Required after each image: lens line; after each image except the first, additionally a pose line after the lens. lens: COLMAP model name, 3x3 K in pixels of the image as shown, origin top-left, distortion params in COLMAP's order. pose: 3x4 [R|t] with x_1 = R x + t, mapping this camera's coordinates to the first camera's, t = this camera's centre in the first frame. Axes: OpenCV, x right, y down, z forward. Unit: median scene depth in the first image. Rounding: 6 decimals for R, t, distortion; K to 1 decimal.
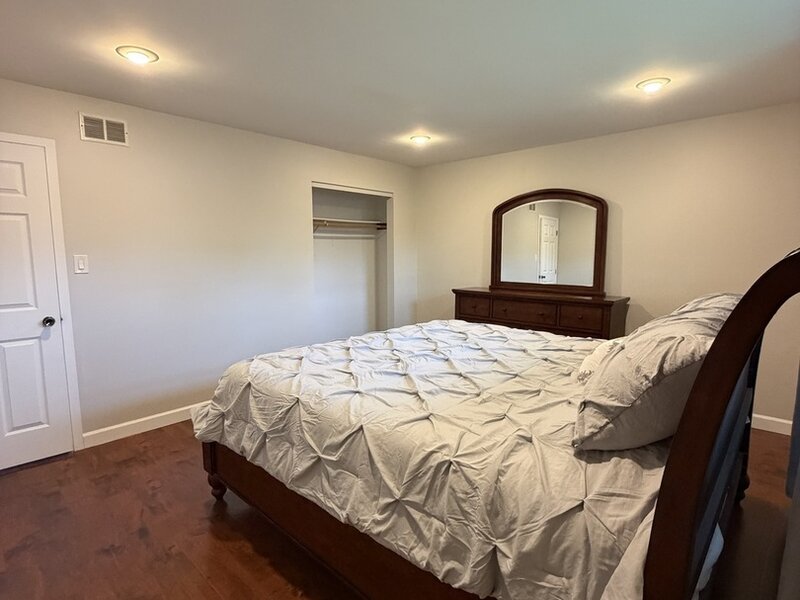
lens RADIAL K [[425.1, 0, 400.0], [0, 425.1, 300.0], [0, 0, 1]] dist [0.001906, 0.001489]
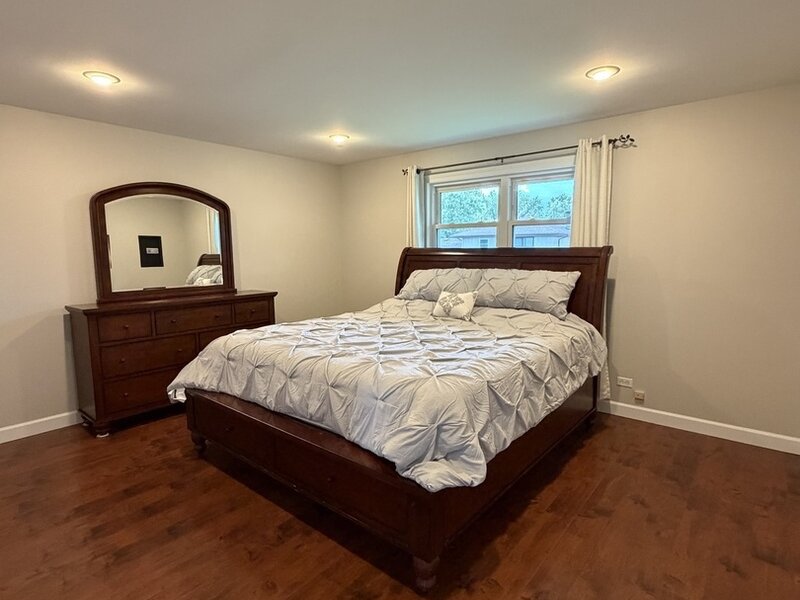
lens RADIAL K [[425.1, 0, 400.0], [0, 425.1, 300.0], [0, 0, 1]] dist [0.001906, 0.001489]
pose [[-0.024769, -0.119853, 0.992483, -0.648535], [0.124039, 0.984747, 0.122014, -0.071351], [-0.991968, 0.126129, -0.009525, 0.586912]]
